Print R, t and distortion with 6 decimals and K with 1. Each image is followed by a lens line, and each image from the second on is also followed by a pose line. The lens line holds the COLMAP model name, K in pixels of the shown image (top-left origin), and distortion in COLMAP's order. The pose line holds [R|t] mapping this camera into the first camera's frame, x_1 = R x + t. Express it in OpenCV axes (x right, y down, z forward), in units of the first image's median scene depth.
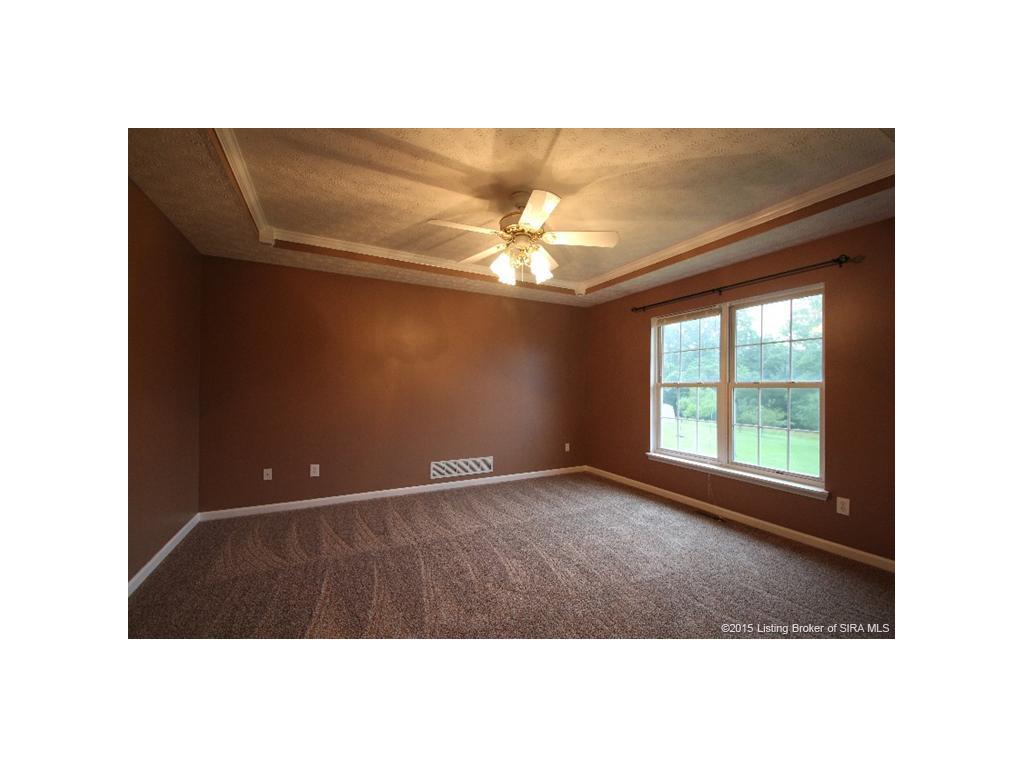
lens RADIAL K [[356.4, 0, 519.3], [0, 356.4, 386.1], [0, 0, 1]] dist [0.016506, -0.018526]
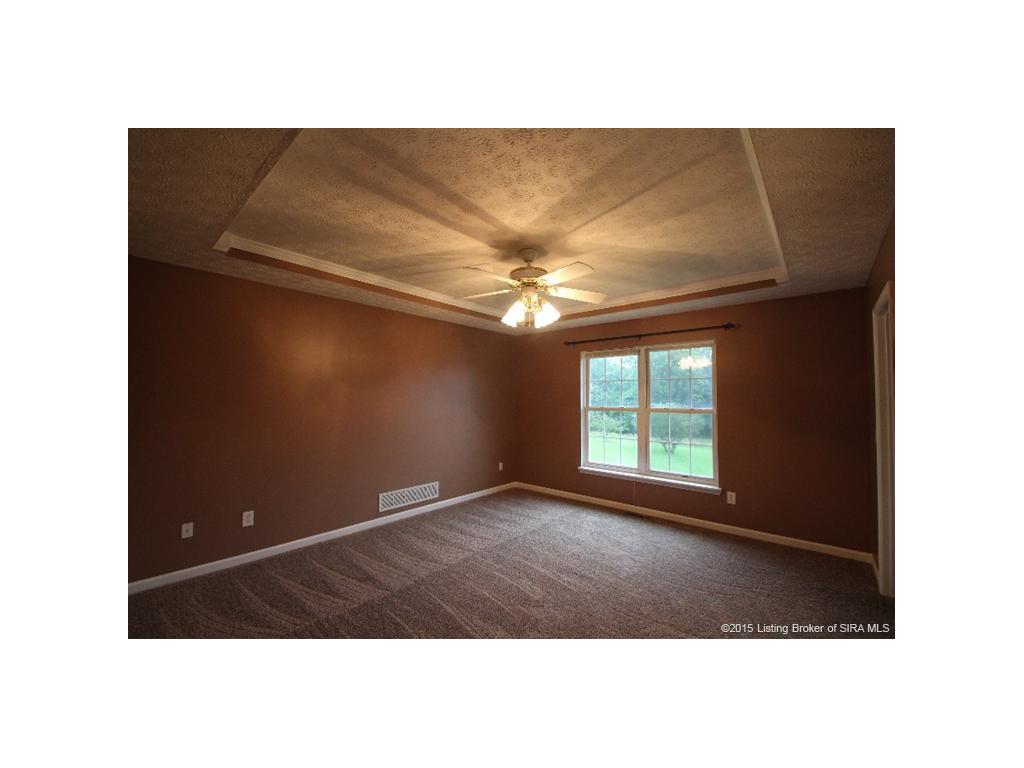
lens RADIAL K [[356.4, 0, 519.3], [0, 356.4, 386.1], [0, 0, 1]] dist [0.016506, -0.018526]
pose [[0.928345, 0.011017, 0.371556, -0.308317], [0.000447, 0.999527, -0.030754, -0.049336], [-0.371719, 0.028716, 0.927901, -0.018749]]
